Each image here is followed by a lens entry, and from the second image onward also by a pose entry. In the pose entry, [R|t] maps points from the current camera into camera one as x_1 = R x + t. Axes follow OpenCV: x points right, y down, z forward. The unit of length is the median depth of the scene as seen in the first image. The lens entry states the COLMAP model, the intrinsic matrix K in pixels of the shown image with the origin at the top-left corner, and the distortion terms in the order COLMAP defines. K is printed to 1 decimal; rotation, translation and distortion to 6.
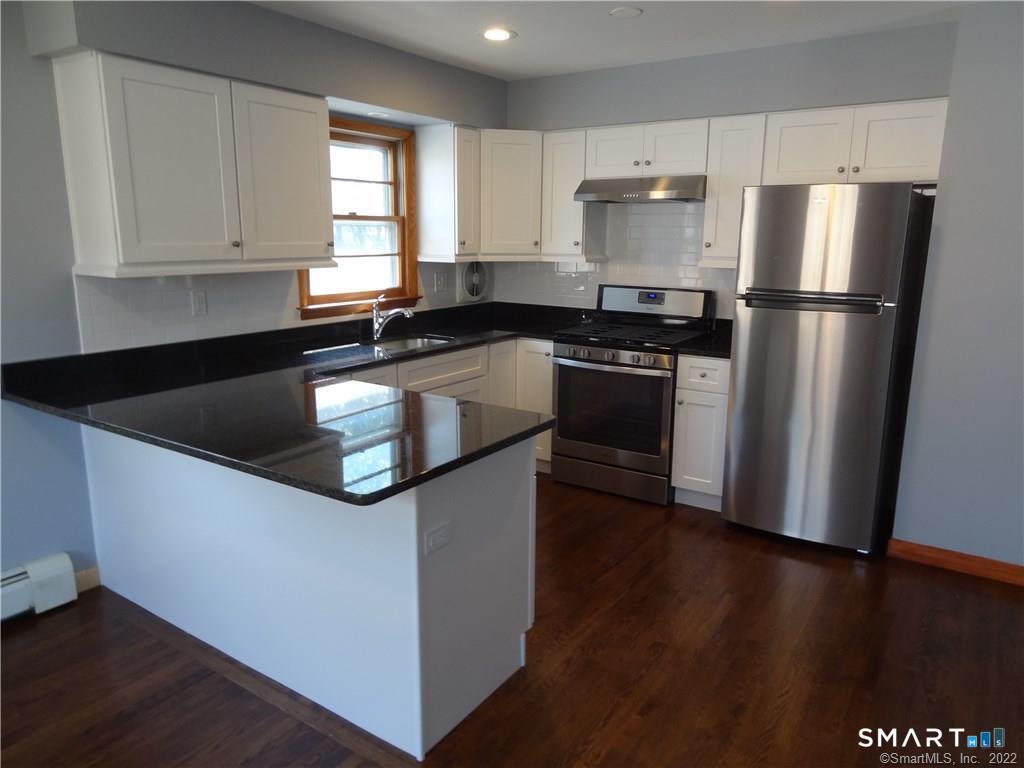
lens RADIAL K [[715.8, 0, 514.8], [0, 715.8, 380.4], [0, 0, 1]] dist [0.005083, 0.002374]
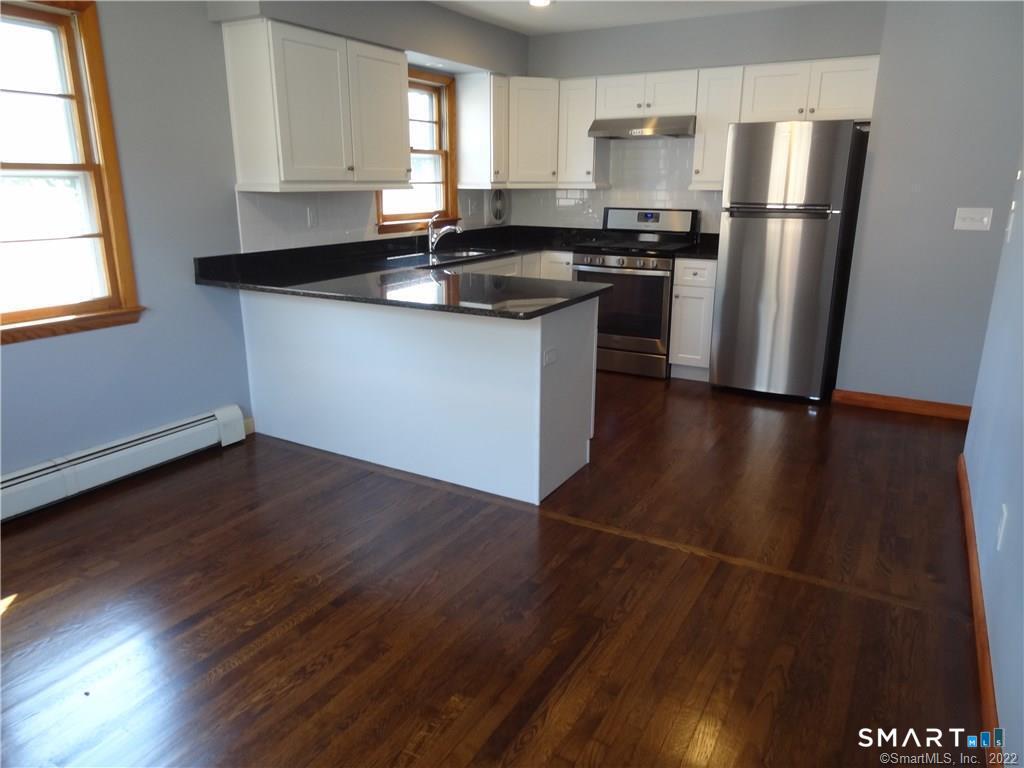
lens RADIAL K [[715.8, 0, 514.8], [0, 715.8, 380.4], [0, 0, 1]] dist [0.005083, 0.002374]
pose [[0.997272, -0.025048, 0.069436, -0.150197], [0.020199, 0.997365, 0.069678, 0.085168], [-0.070999, -0.068086, 0.995150, -0.266488]]
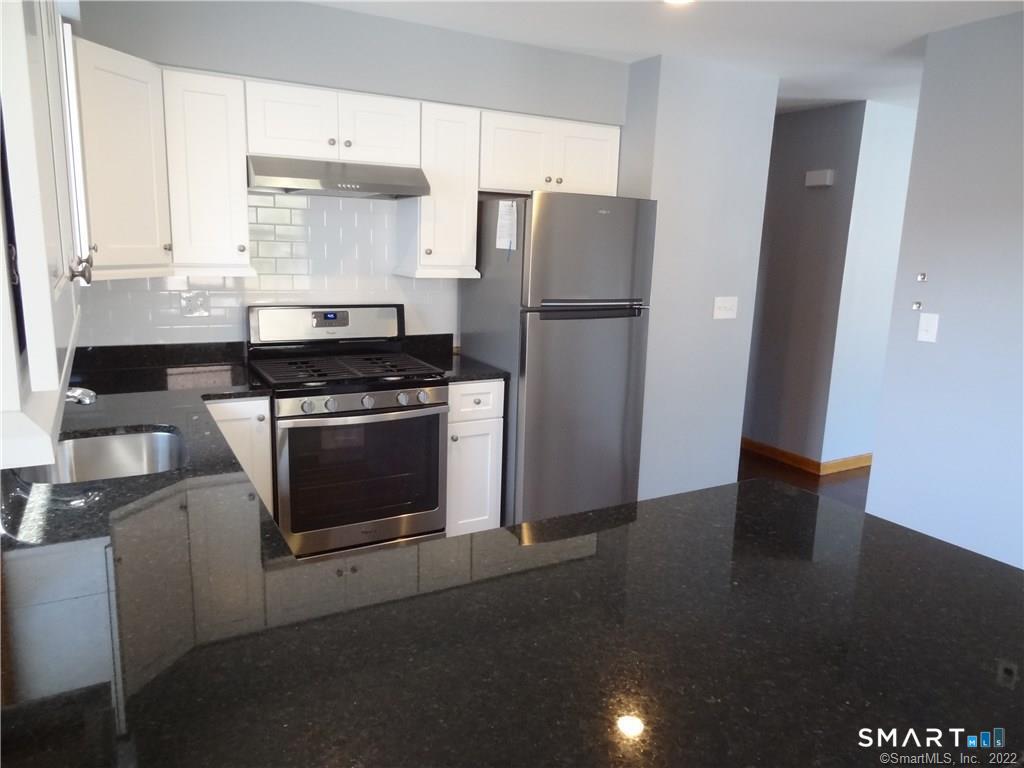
lens RADIAL K [[715.8, 0, 514.8], [0, 715.8, 380.4], [0, 0, 1]] dist [0.005083, 0.002374]
pose [[0.435731, -0.165389, 0.884752, -0.469303], [0.154915, 0.982085, 0.107290, -0.115179], [-0.886645, 0.090312, 0.453546, 0.540496]]
